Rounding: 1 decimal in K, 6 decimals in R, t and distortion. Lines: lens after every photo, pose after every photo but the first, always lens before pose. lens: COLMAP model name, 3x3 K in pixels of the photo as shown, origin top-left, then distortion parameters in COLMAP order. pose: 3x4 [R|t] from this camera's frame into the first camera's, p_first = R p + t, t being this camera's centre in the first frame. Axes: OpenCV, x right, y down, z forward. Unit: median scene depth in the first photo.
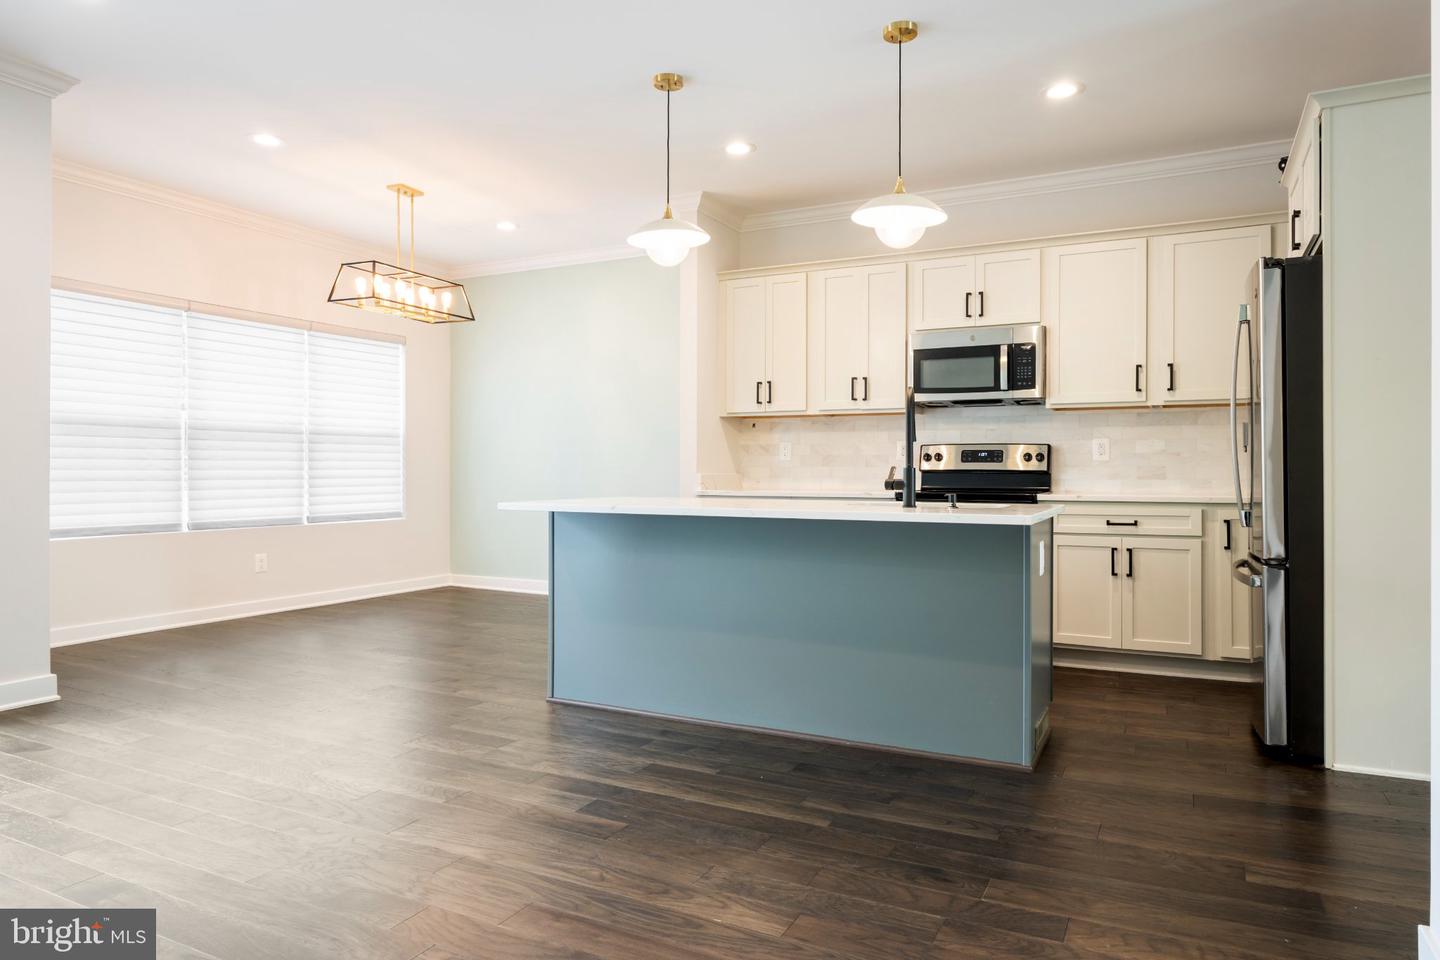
lens RADIAL K [[909.4, 0, 725.0], [0, 909.4, 472.8], [0, 0, 1]] dist [0.000001, 0.000056]
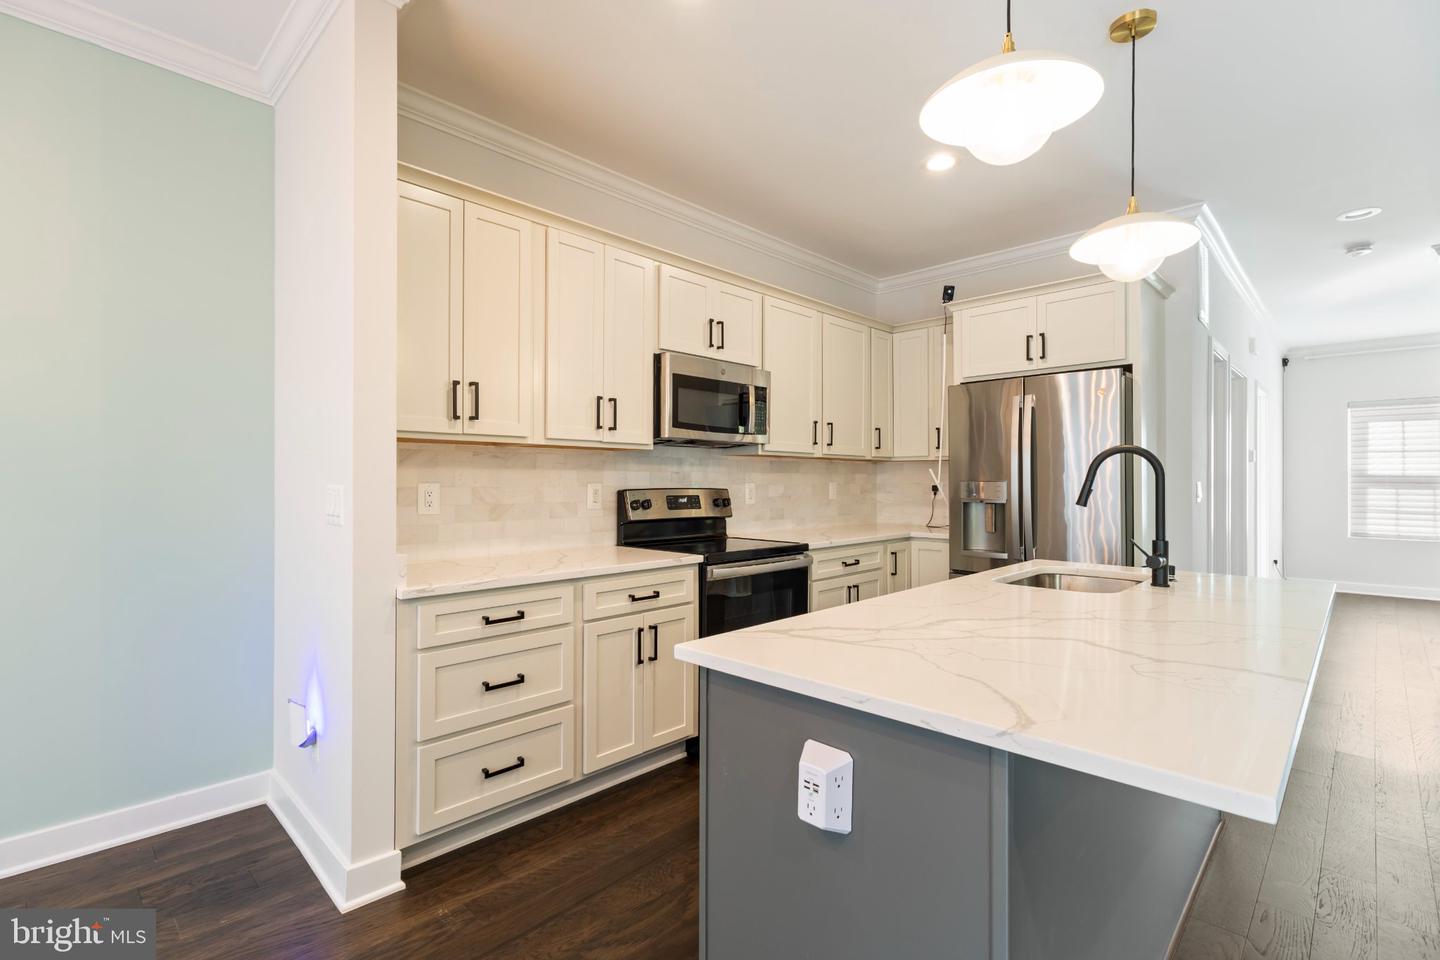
lens RADIAL K [[664.0, 0, 721.8], [0, 664.0, 477.8], [0, 0, 1]] dist [-0.001015, -0.000811]
pose [[0.291306, 0.001272, 0.956629, -0.334211], [-0.000427, 0.999999, -0.001199, -0.041842], [-0.956630, -0.000059, 0.291306, 0.777752]]
